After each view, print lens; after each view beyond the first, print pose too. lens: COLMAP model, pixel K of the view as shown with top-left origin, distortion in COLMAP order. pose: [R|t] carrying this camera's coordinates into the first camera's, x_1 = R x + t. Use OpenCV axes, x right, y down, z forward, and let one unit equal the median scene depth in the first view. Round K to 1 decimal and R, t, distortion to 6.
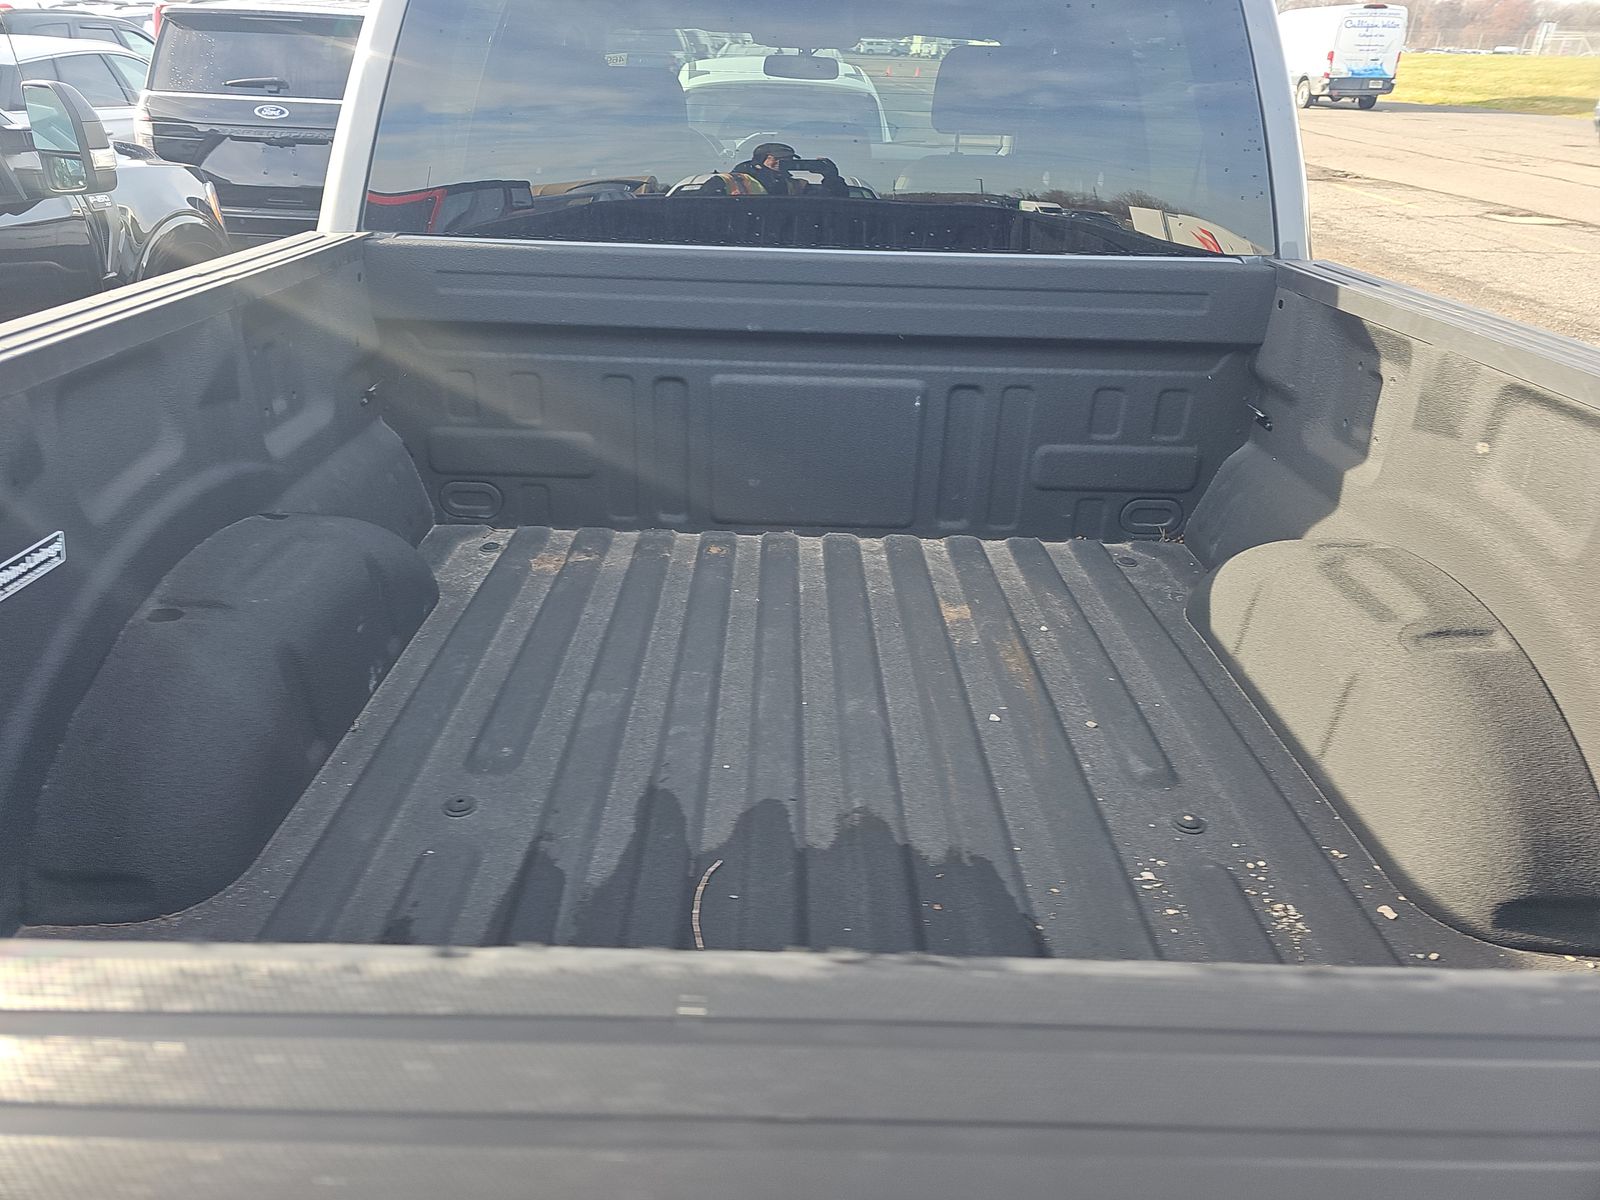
lens RADIAL K [[1058.8, 0, 792.2], [0, 1058.8, 597.7], [0, 0, 1]] dist [0.057404, -0.047921]
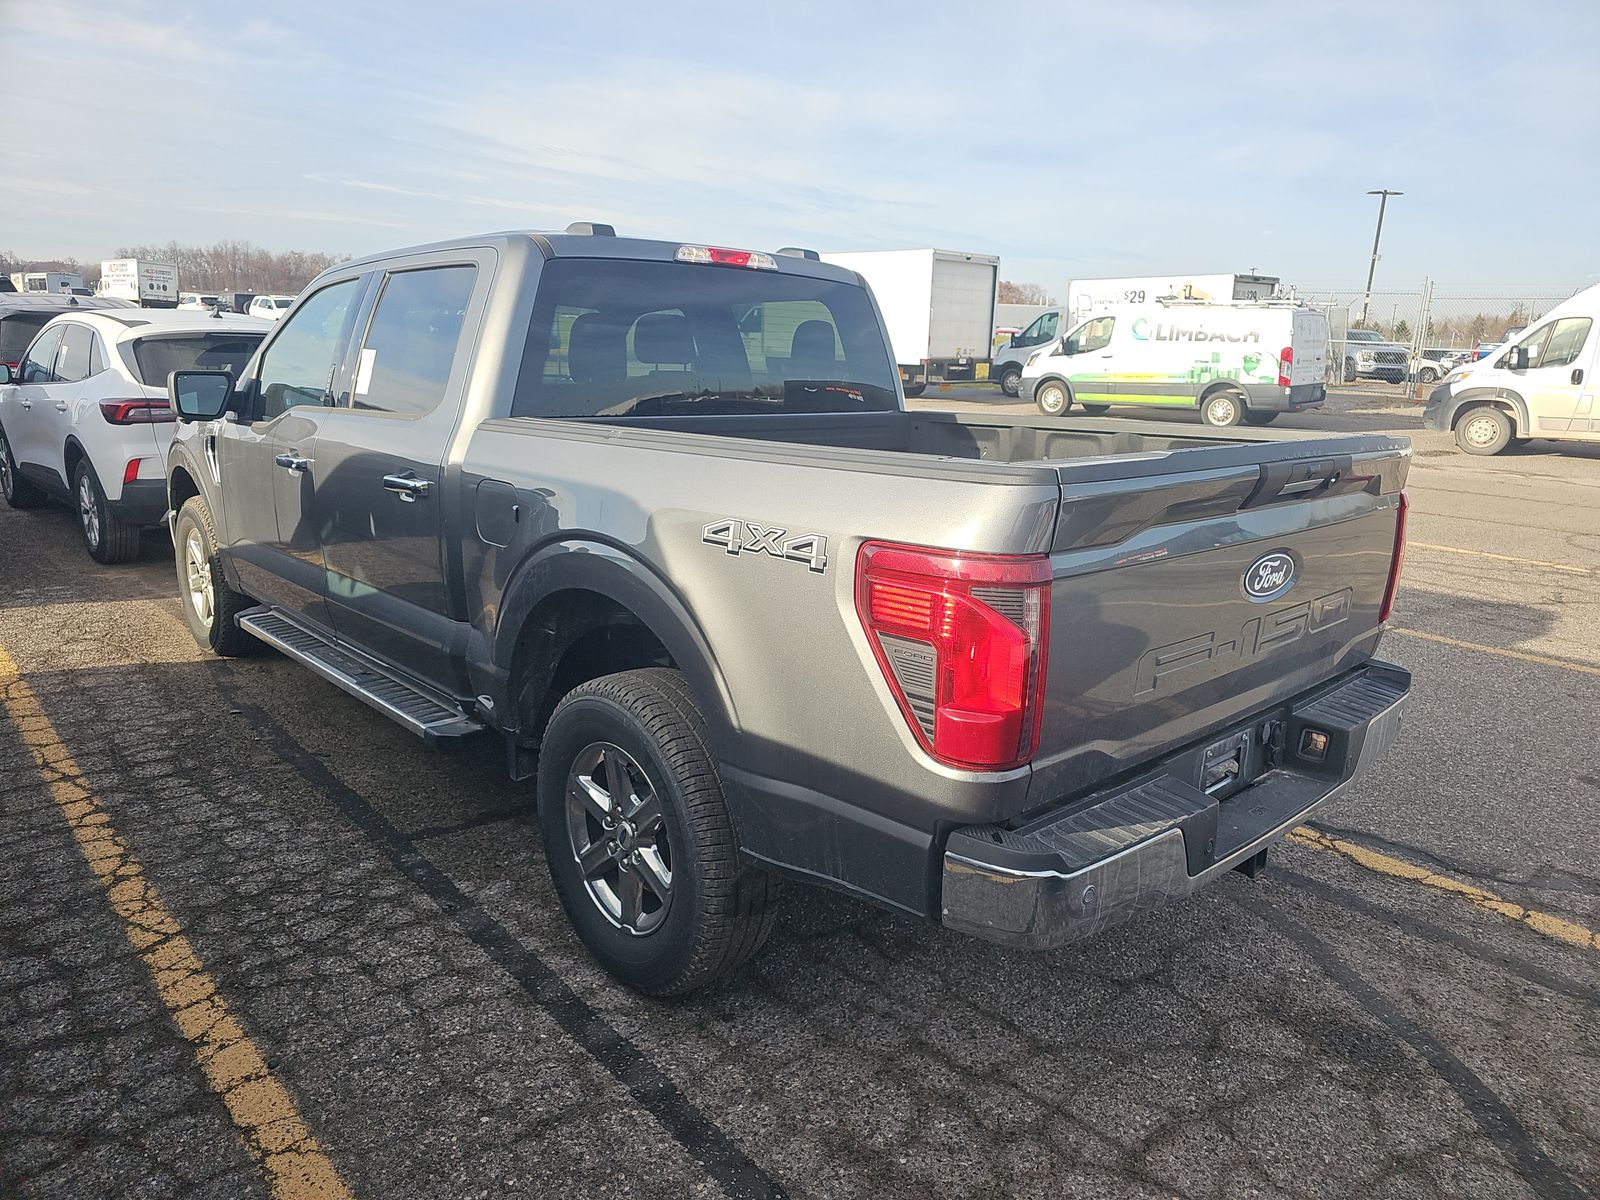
lens RADIAL K [[1066.3, 0, 812.7], [0, 1066.3, 599.7], [0, 0, 1]] dist [0.047998, -0.039331]
pose [[0.739374, -0.157874, 0.654525, -0.079043], [0.289573, 0.952183, -0.097440, 0.014556], [-0.607844, 0.261577, 0.749735, -0.029415]]
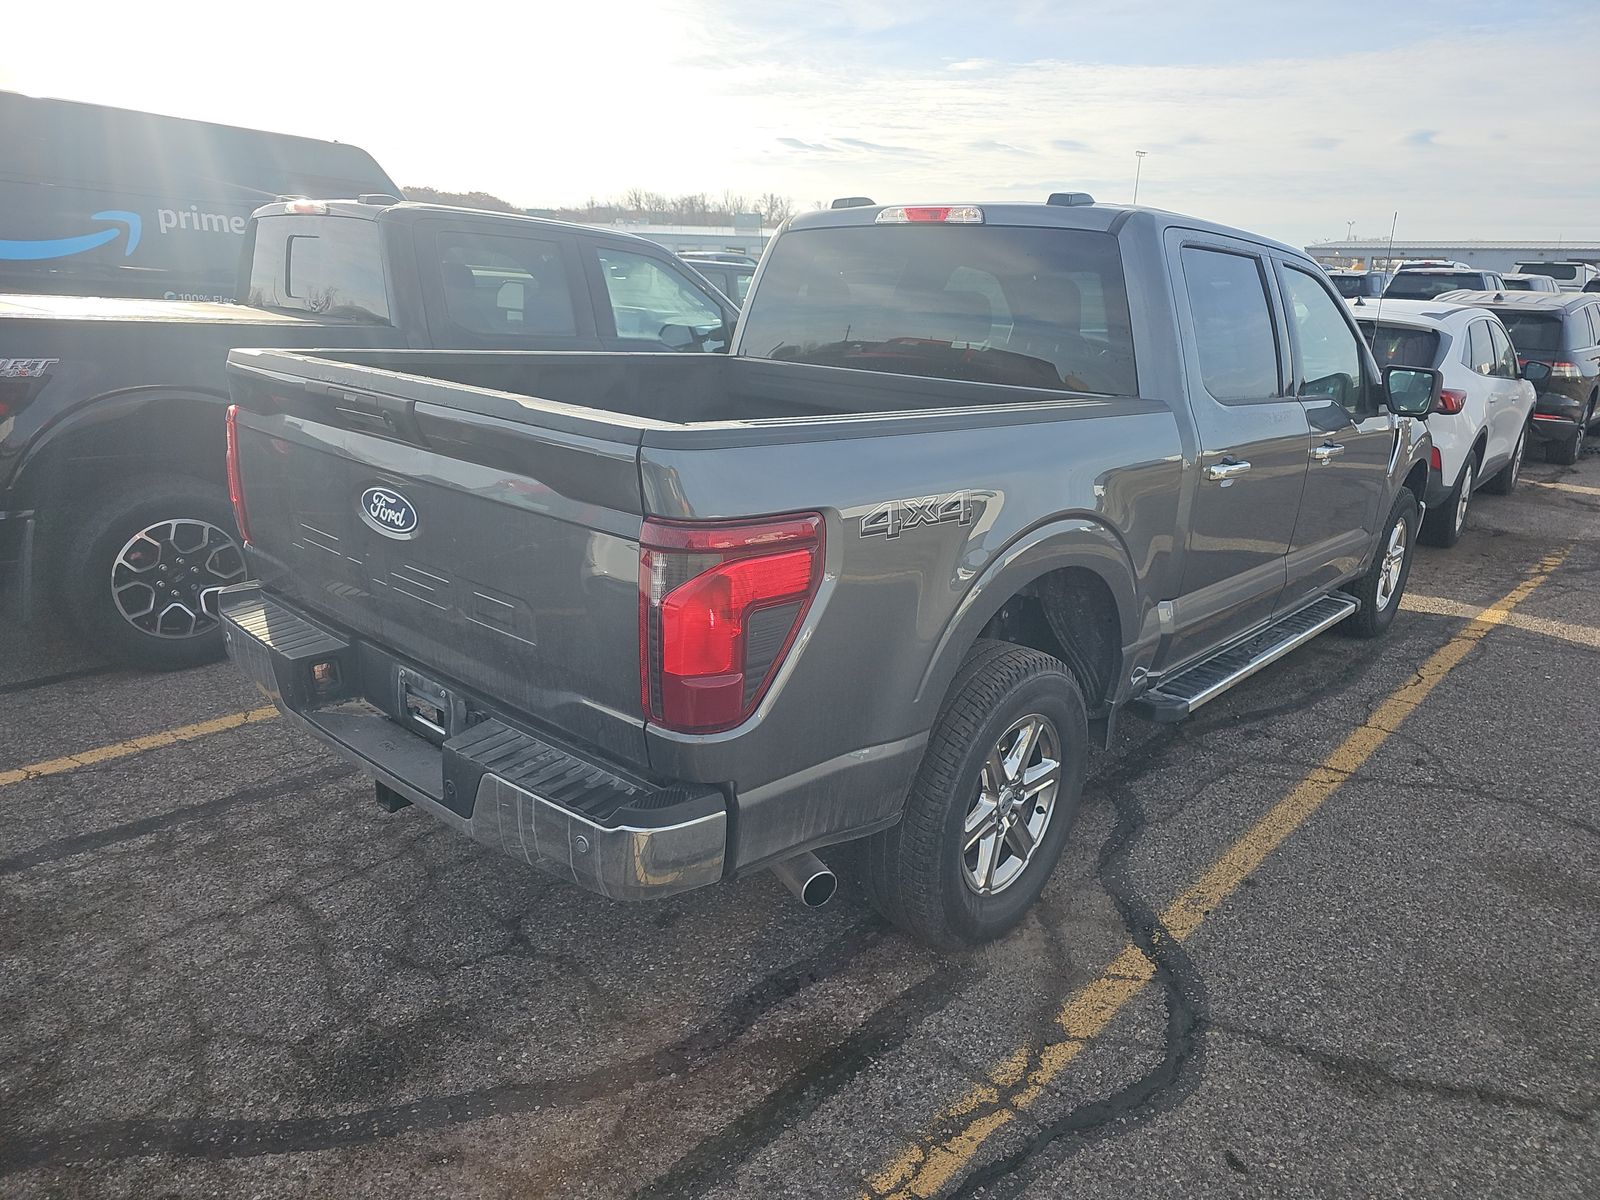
lens RADIAL K [[1044.0, 0, 800.0], [0, 1044.0, 600.0], [0, 0, 1]] dist [0.051318, -0.041863]
pose [[0.737729, 0.197063, -0.645695, 0.077540], [-0.319026, 0.944679, -0.076186, 0.017462], [0.594960, 0.262198, 0.759786, -0.029563]]
